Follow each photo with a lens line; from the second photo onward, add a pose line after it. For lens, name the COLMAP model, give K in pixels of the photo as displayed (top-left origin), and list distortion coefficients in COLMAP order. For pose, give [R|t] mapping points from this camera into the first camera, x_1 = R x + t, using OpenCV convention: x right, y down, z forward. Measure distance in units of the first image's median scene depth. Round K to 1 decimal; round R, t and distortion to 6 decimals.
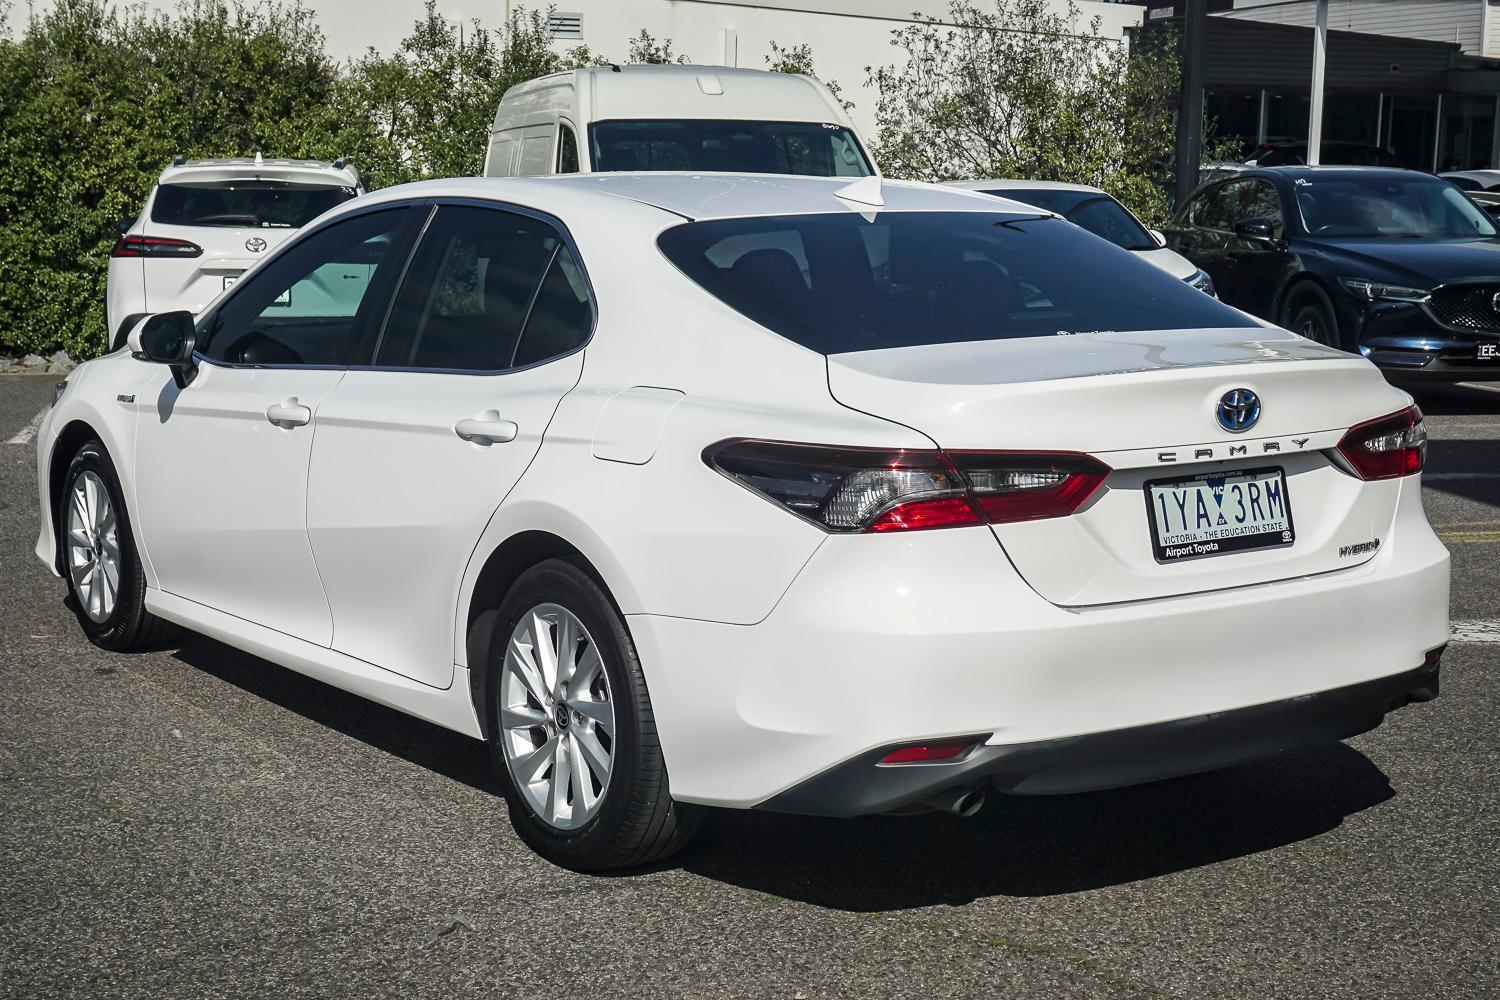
lens RADIAL K [[2829.4, 0, 750.0], [0, 2829.4, 500.0], [0, 0, 1]] dist [0.031399, -0.025771]
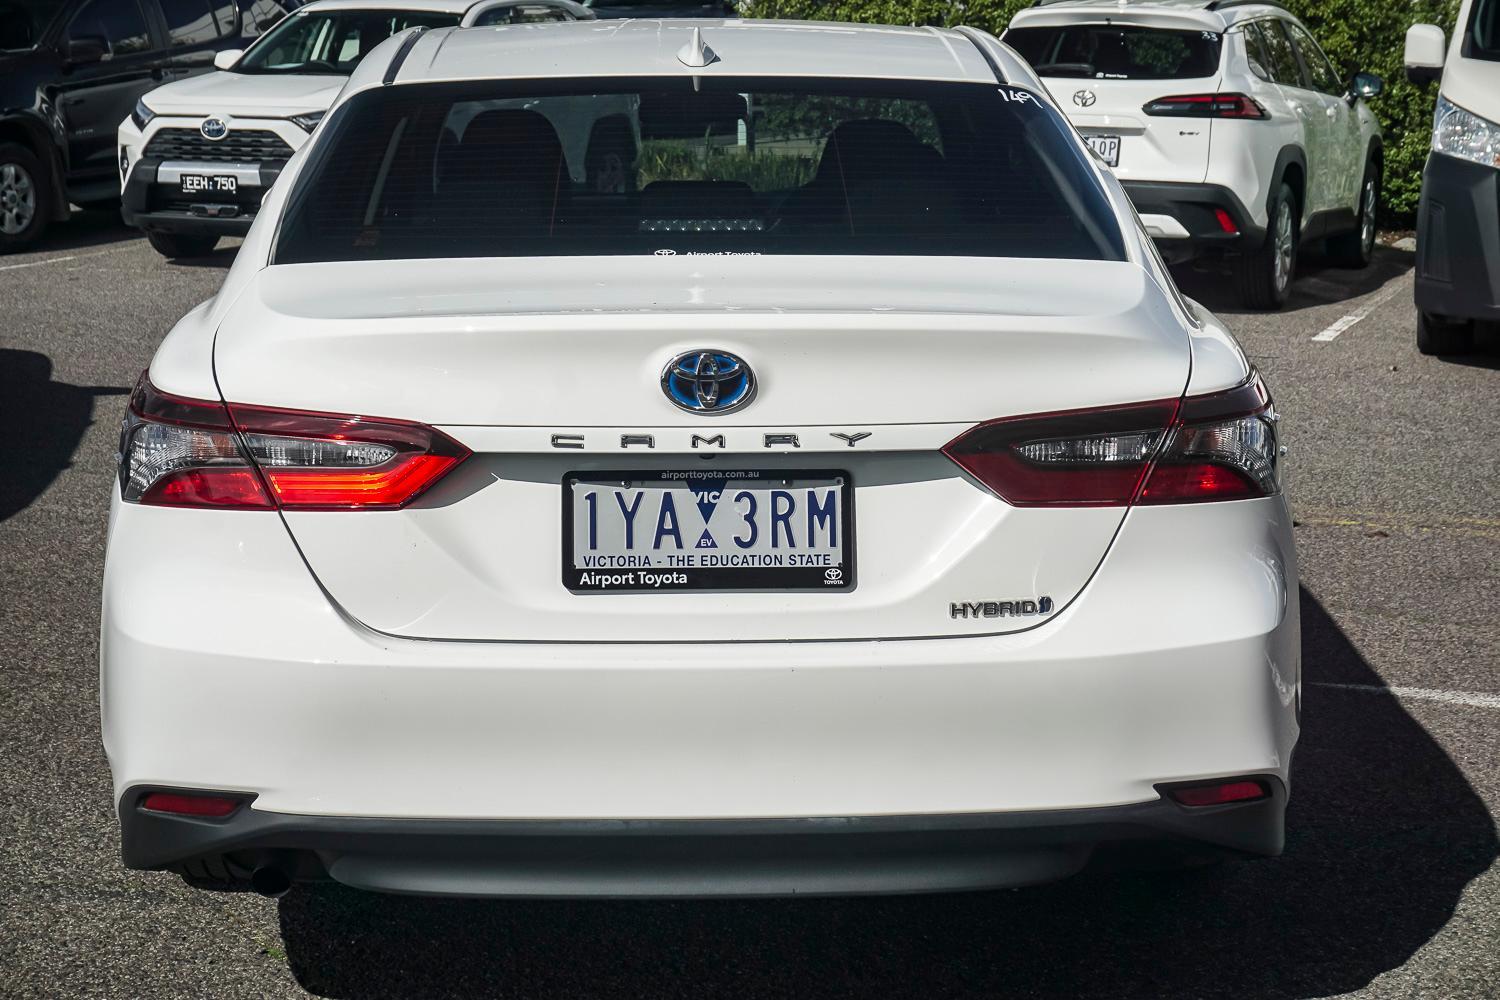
lens RADIAL K [[2829.4, 0, 750.0], [0, 2829.4, 500.0], [0, 0, 1]] dist [0.031399, -0.025771]
pose [[0.781815, 0.107963, -0.614092, 0.592582], [-0.073497, 0.993986, 0.081181, -0.058731], [0.619163, -0.018334, 0.785048, 0.476493]]
